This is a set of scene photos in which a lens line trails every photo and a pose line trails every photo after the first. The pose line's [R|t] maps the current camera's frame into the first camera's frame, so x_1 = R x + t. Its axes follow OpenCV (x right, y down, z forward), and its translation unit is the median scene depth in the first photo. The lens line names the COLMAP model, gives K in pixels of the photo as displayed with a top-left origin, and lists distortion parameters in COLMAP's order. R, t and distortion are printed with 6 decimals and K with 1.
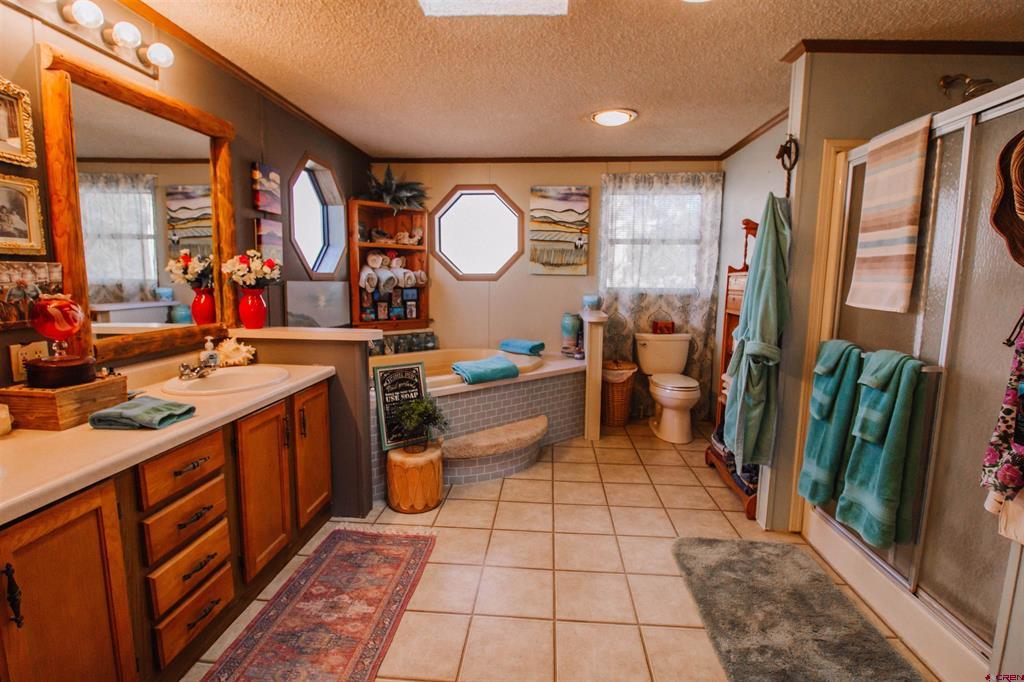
lens RADIAL K [[476.0, 0, 504.1], [0, 476.0, 338.1], [0, 0, 1]] dist [-0.004064, -0.012879]
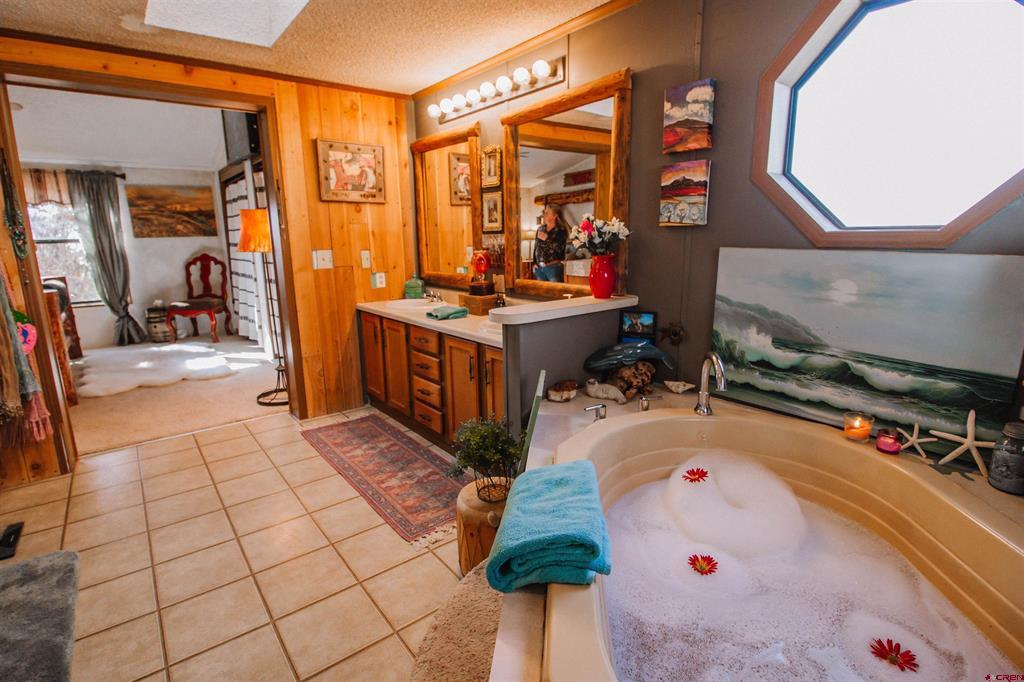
lens RADIAL K [[476.0, 0, 504.1], [0, 476.0, 338.1], [0, 0, 1]] dist [-0.004064, -0.012879]
pose [[-0.713894, 0.145060, -0.685064, 0.357457], [-0.082209, 0.954182, 0.287712, -0.268701], [0.695411, 0.261714, -0.669260, 2.055206]]
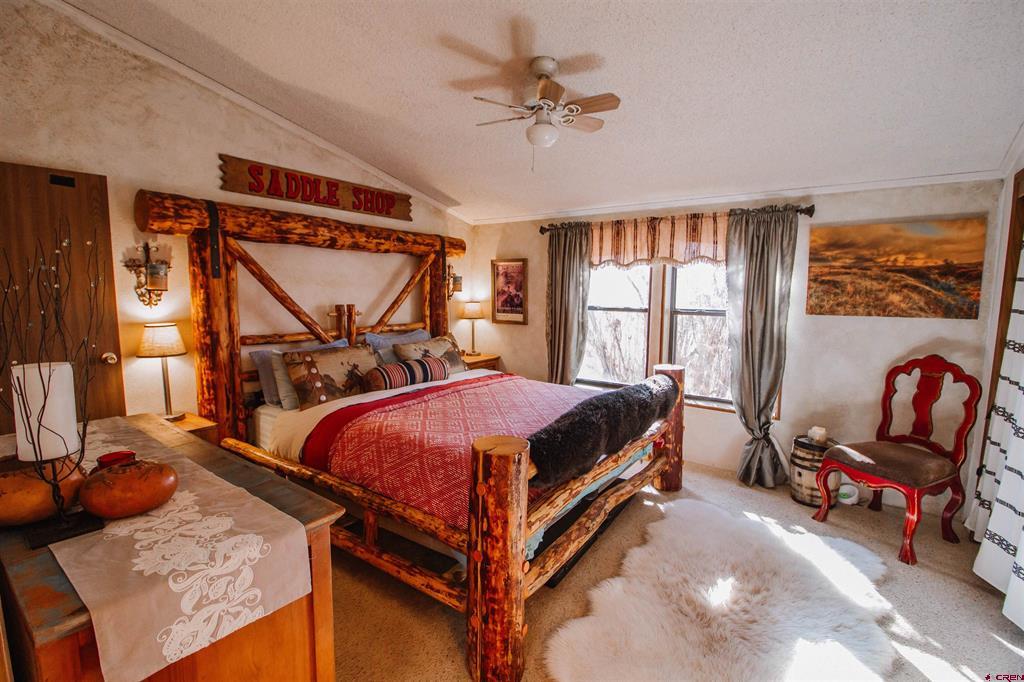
lens RADIAL K [[476.0, 0, 504.1], [0, 476.0, 338.1], [0, 0, 1]] dist [-0.004064, -0.012879]
pose [[-0.854372, -0.069067, 0.515052, 0.217602], [0.052035, 0.974777, 0.217031, -0.237284], [-0.517051, 0.212226, -0.829228, 1.475546]]
